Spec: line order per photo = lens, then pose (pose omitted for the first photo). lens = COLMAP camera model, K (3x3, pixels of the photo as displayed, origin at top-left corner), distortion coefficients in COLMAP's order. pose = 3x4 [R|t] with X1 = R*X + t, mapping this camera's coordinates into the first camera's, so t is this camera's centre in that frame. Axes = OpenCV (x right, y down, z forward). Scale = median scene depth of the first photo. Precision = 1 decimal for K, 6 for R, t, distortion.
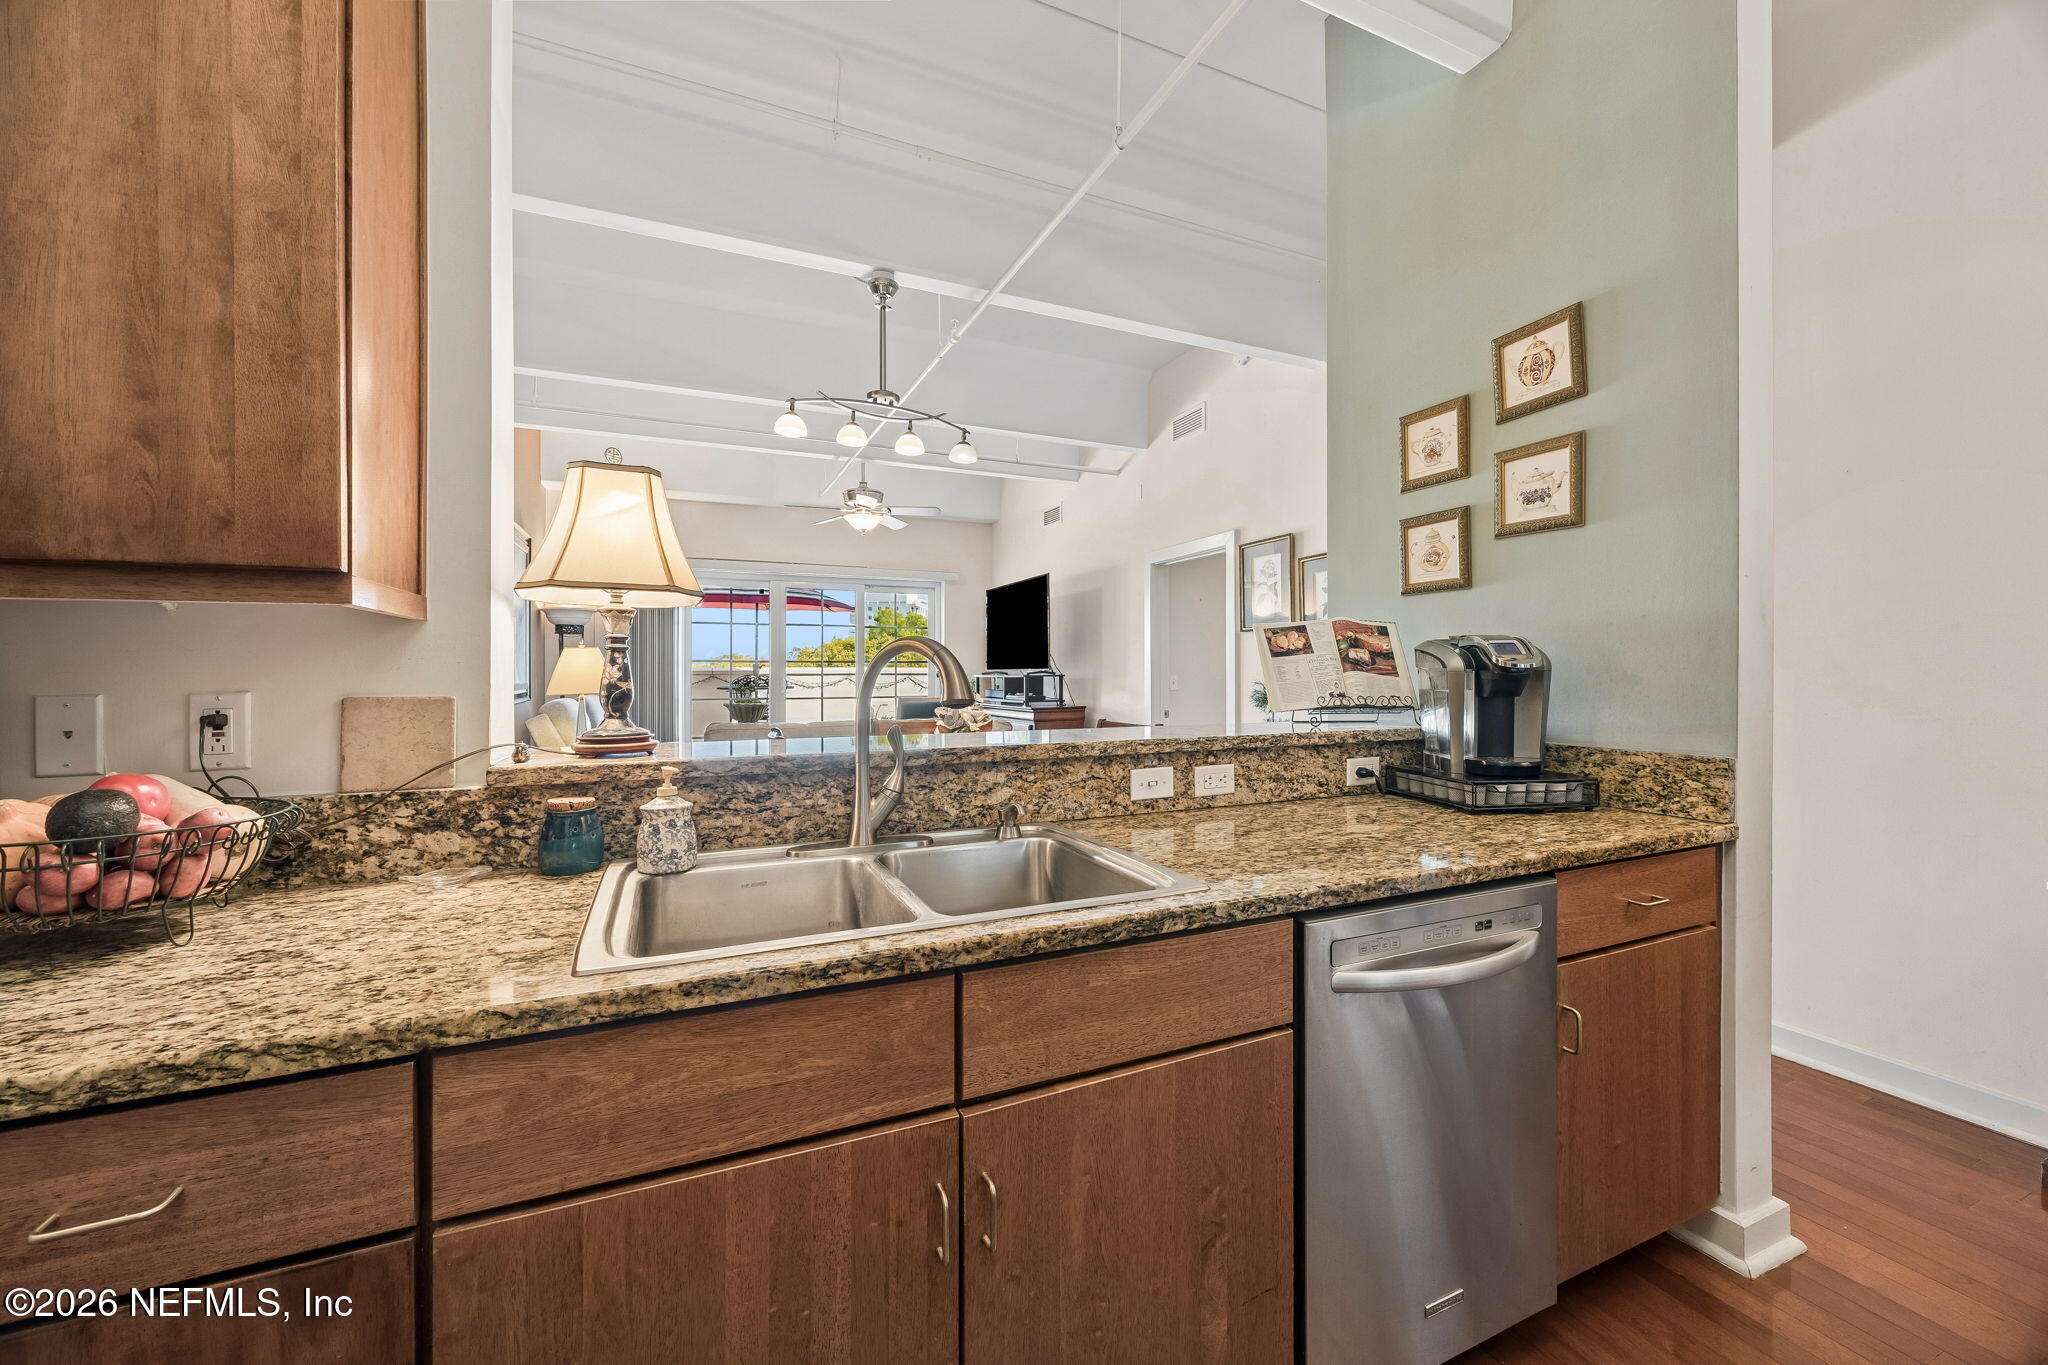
lens RADIAL K [[782.2, 0, 1021.7], [0, 782.2, 671.9], [0, 0, 1]] dist [0.000665, 0.000050]
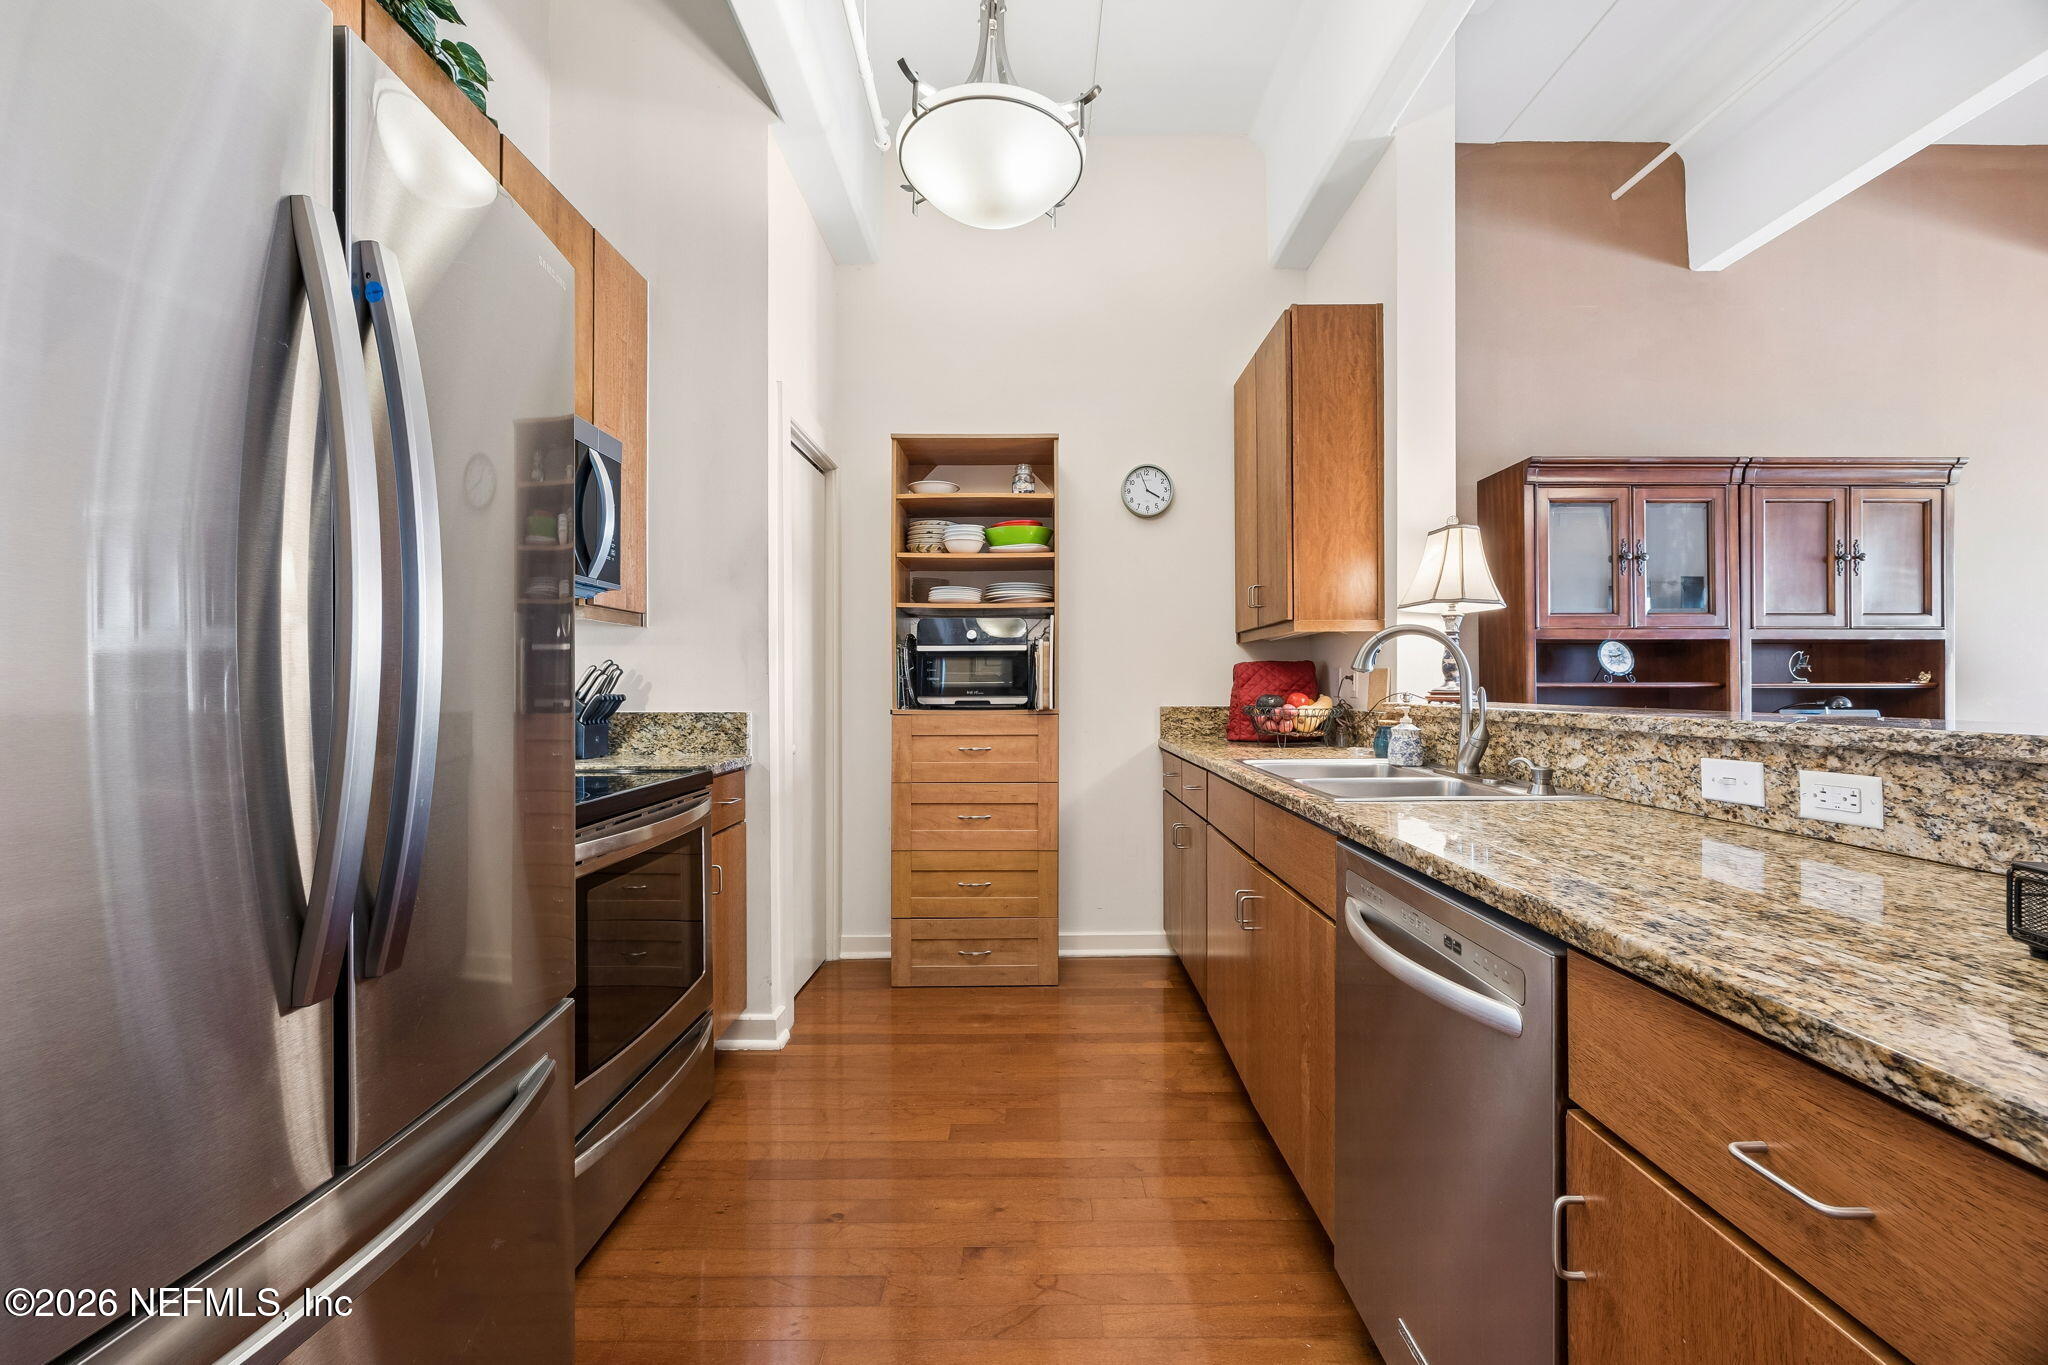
lens RADIAL K [[801.0, 0, 1040.7], [0, 801.0, 681.8], [0, 0, 1]] dist [-0.000328, 0.000231]
pose [[-0.392323, -0.000916, -0.919827, 1.069280], [0.002310, 0.999995, -0.001981, 0.048743], [0.919825, -0.002902, -0.392319, 0.681088]]
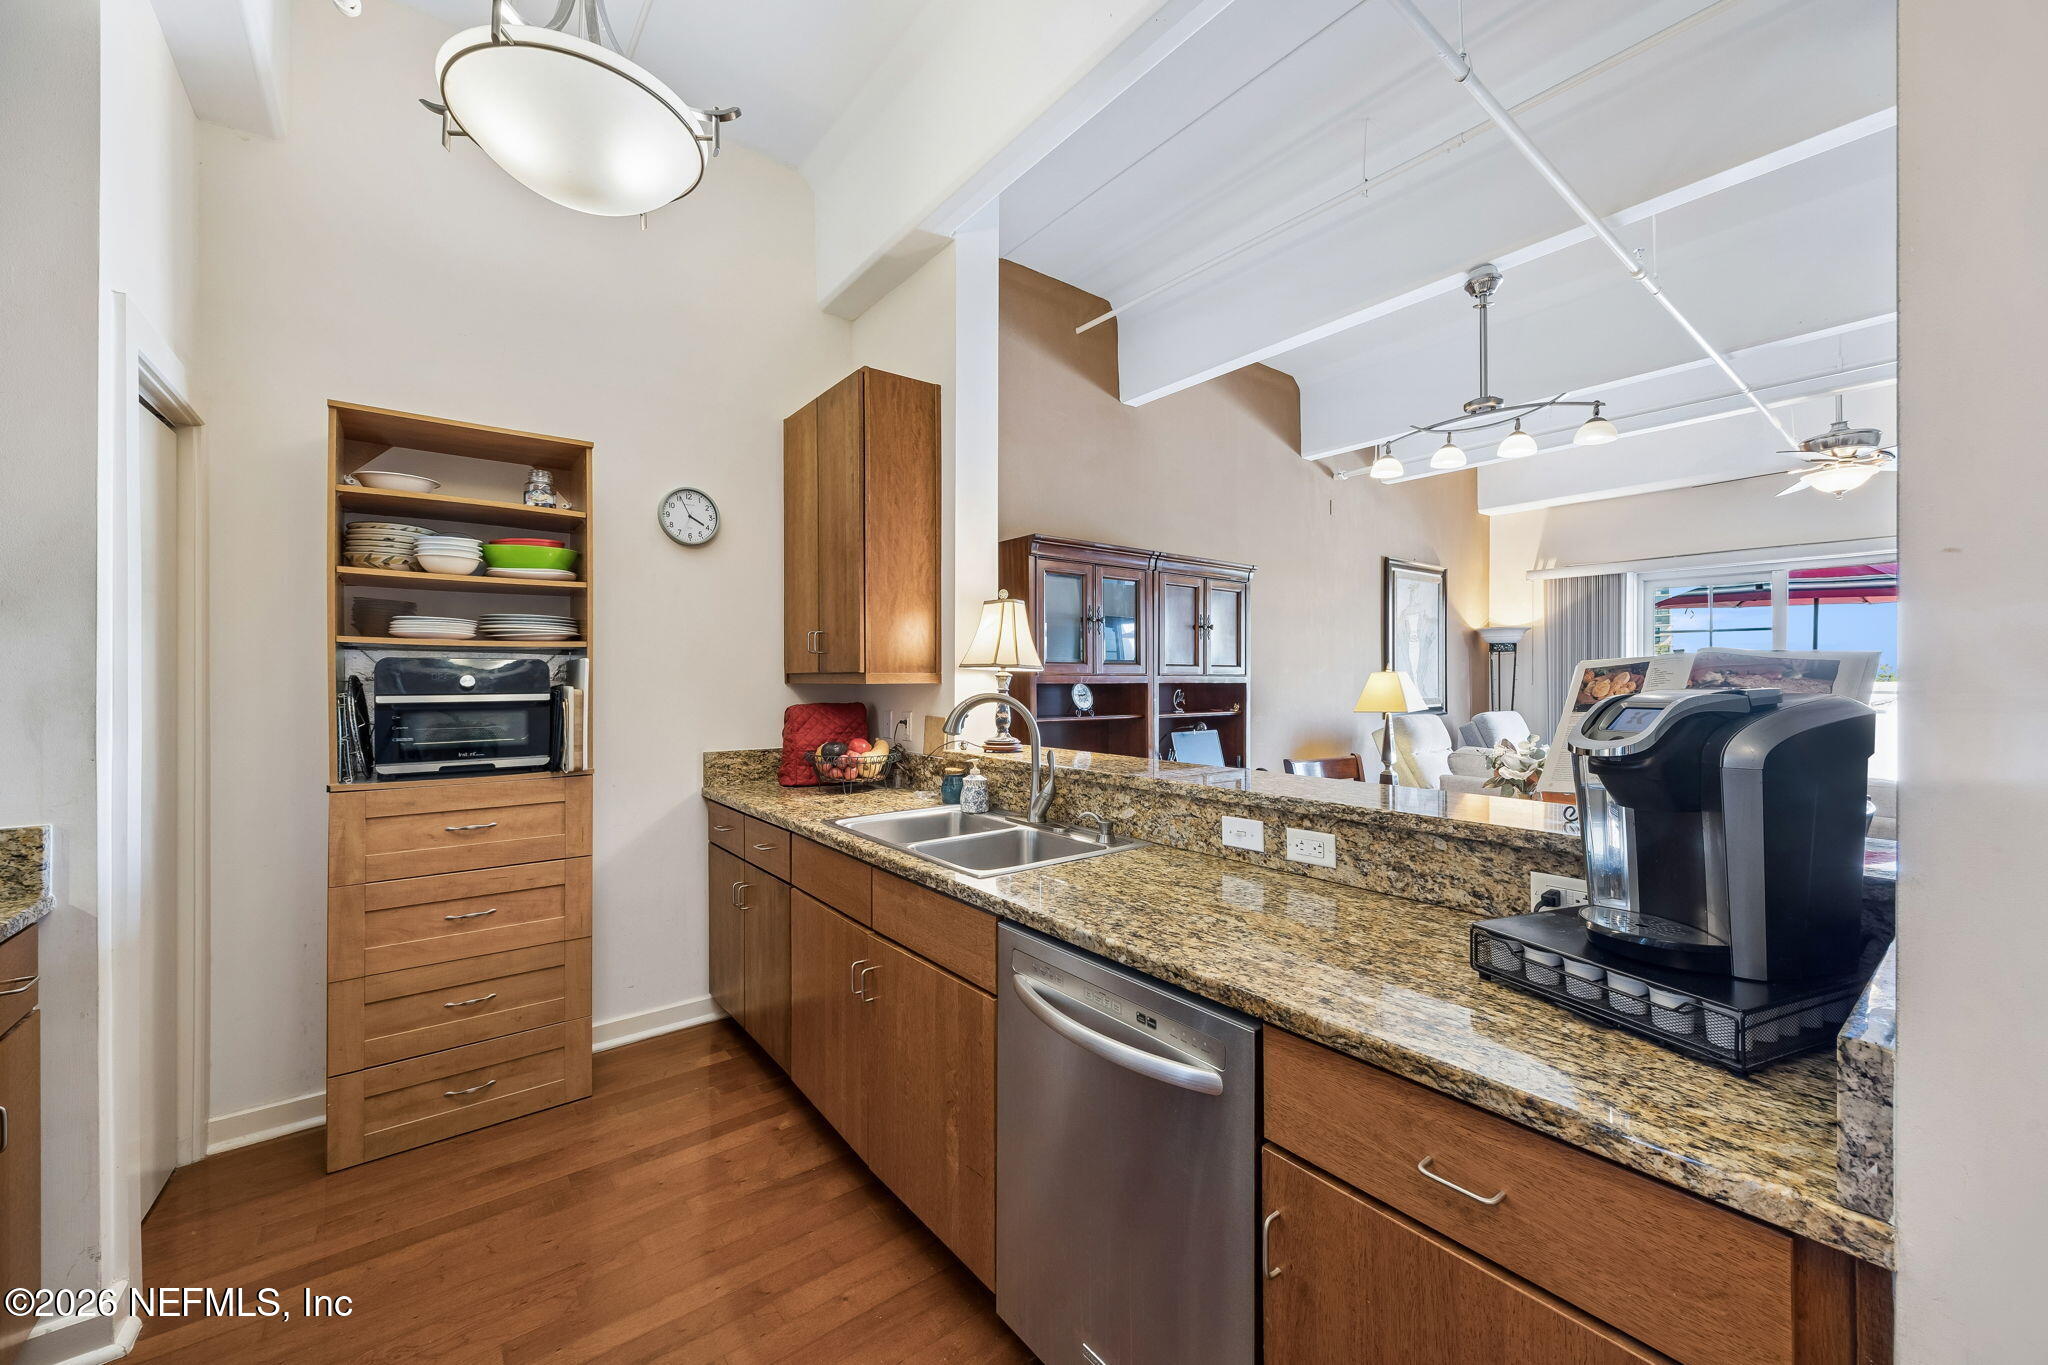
lens RADIAL K [[788.8, 0, 1030.3], [0, 788.8, 678.0], [0, 0, 1]] dist [0.003123, 0.000382]
pose [[0.250949, 0.002988, -0.967996, 1.060602], [-0.000830, 0.999996, 0.002872, -0.060980], [0.968000, 0.000083, 0.250950, 0.459602]]
